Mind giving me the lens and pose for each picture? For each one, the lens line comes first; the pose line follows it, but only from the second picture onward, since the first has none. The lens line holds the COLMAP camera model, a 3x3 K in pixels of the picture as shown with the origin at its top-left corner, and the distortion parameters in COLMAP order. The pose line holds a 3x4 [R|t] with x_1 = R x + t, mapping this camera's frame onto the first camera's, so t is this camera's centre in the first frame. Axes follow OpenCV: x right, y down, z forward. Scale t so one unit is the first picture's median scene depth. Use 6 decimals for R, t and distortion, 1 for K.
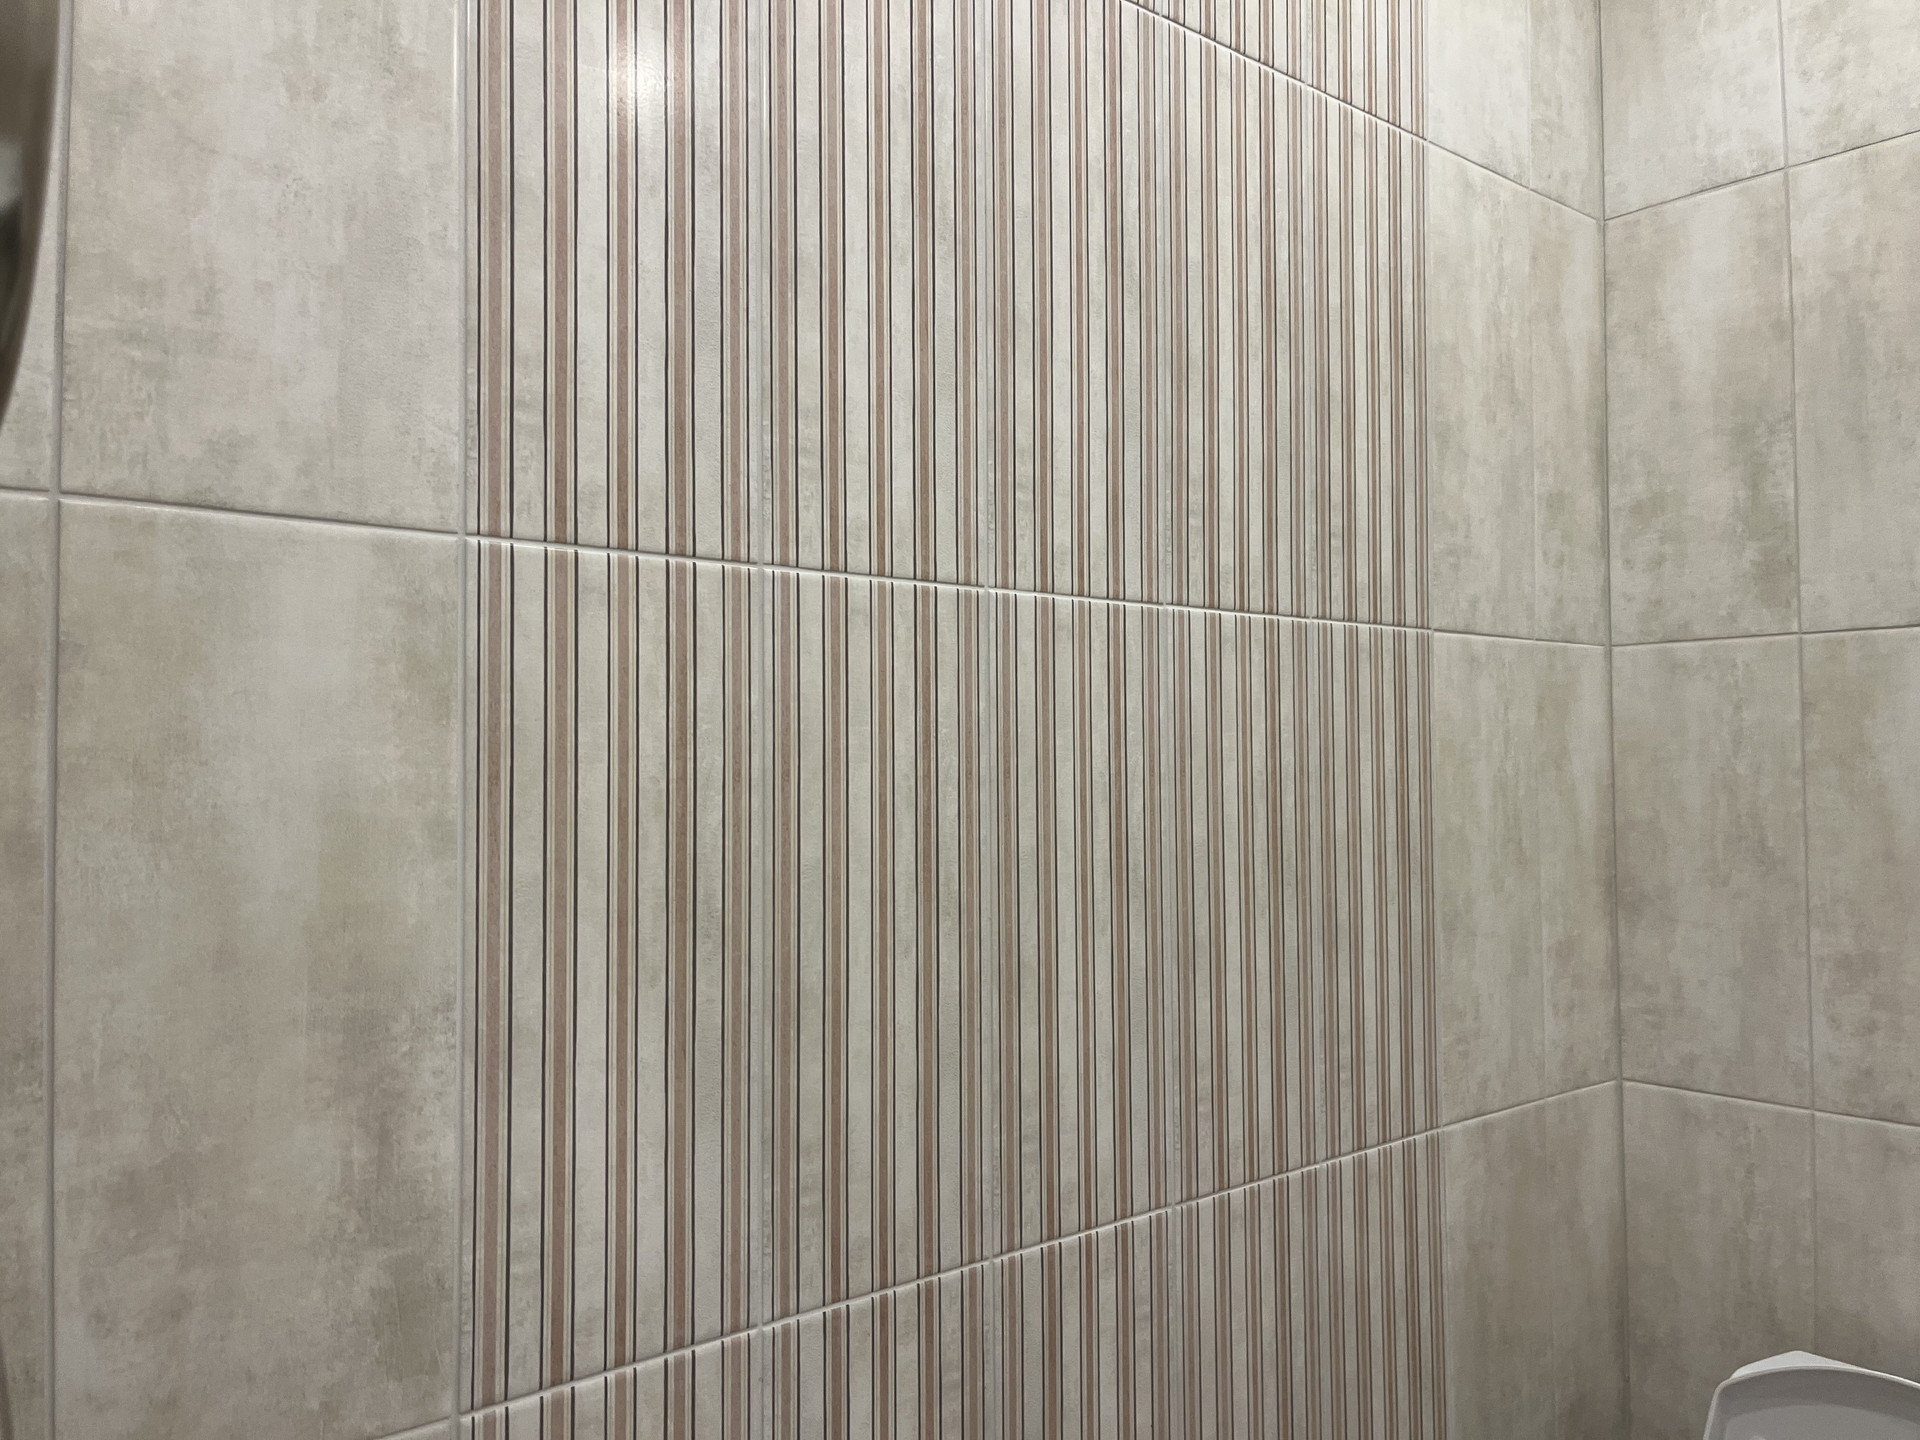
lens RADIAL K [[1476.6, 0, 957.4], [0, 1476.6, 693.4], [0, 0, 1]] dist [0.060861, -0.068558]
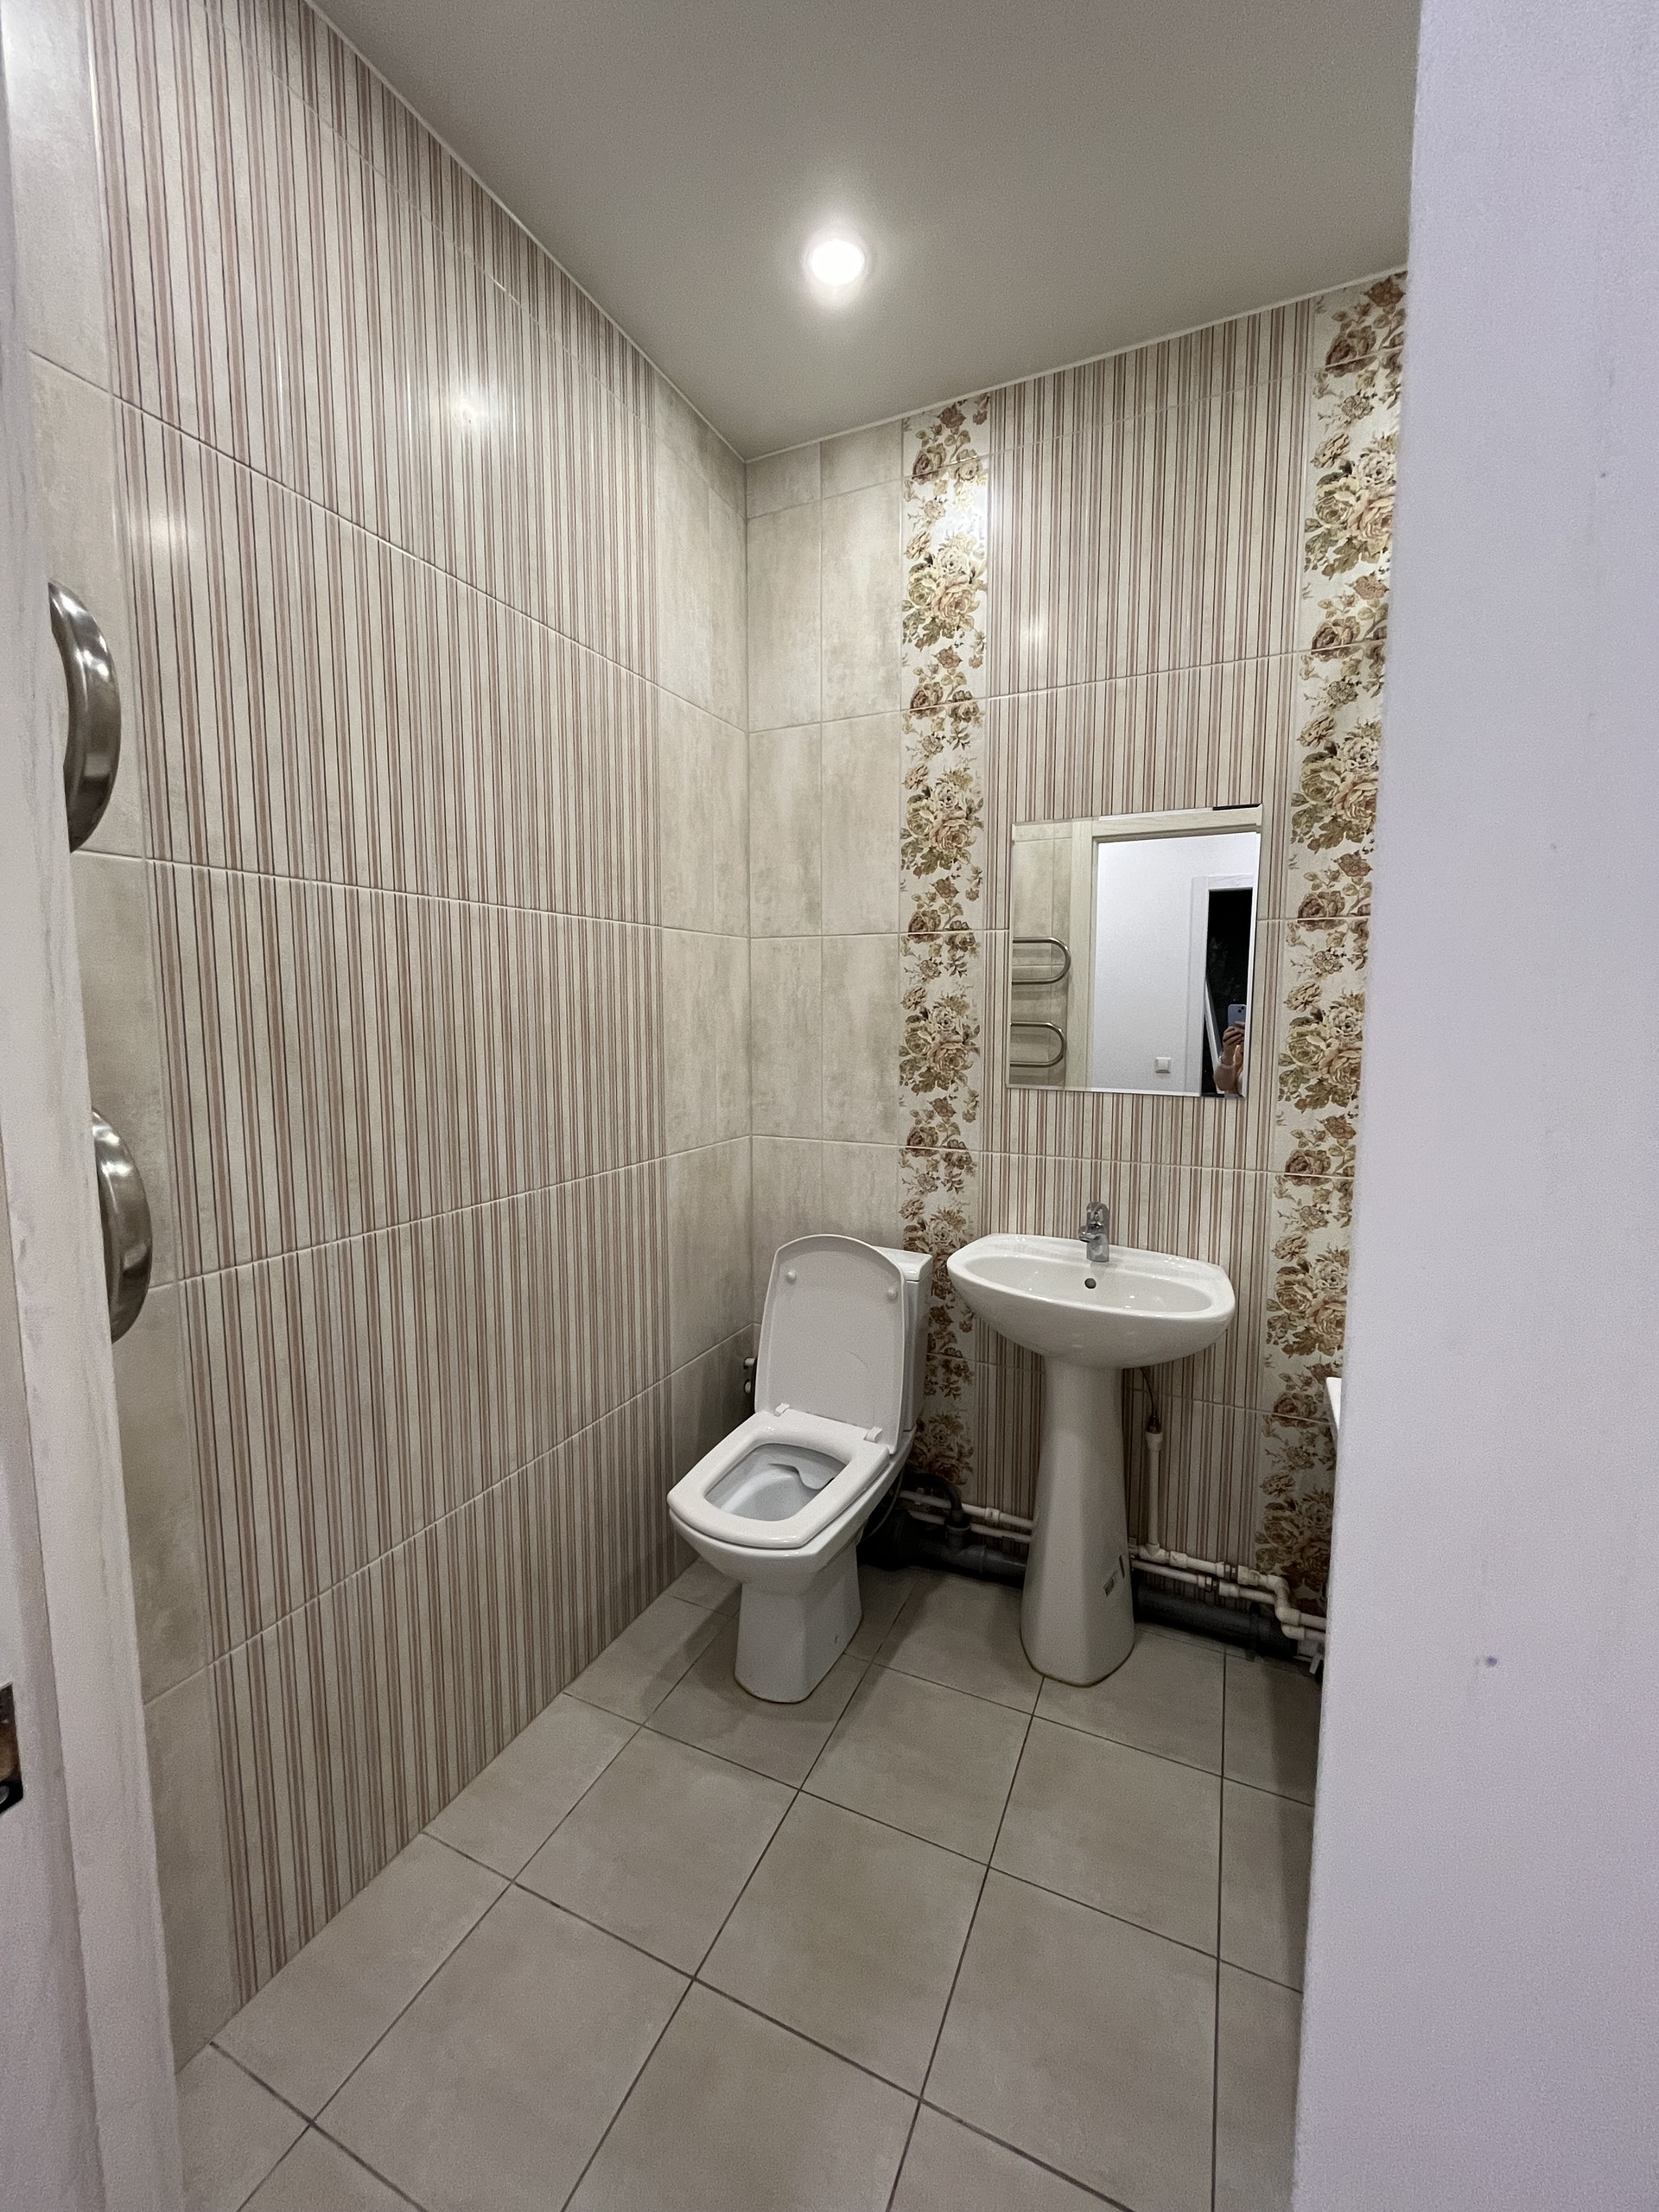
lens RADIAL K [[892.5, 0, 830.5], [0, 892.5, 1096.2], [0, 0, 1]] dist [-0.002232, -0.000174]
pose [[0.908471, -0.035613, 0.416429, -0.003684], [-0.026923, 0.989307, 0.143340, 0.007430], [-0.417081, -0.141431, 0.897798, -0.292905]]
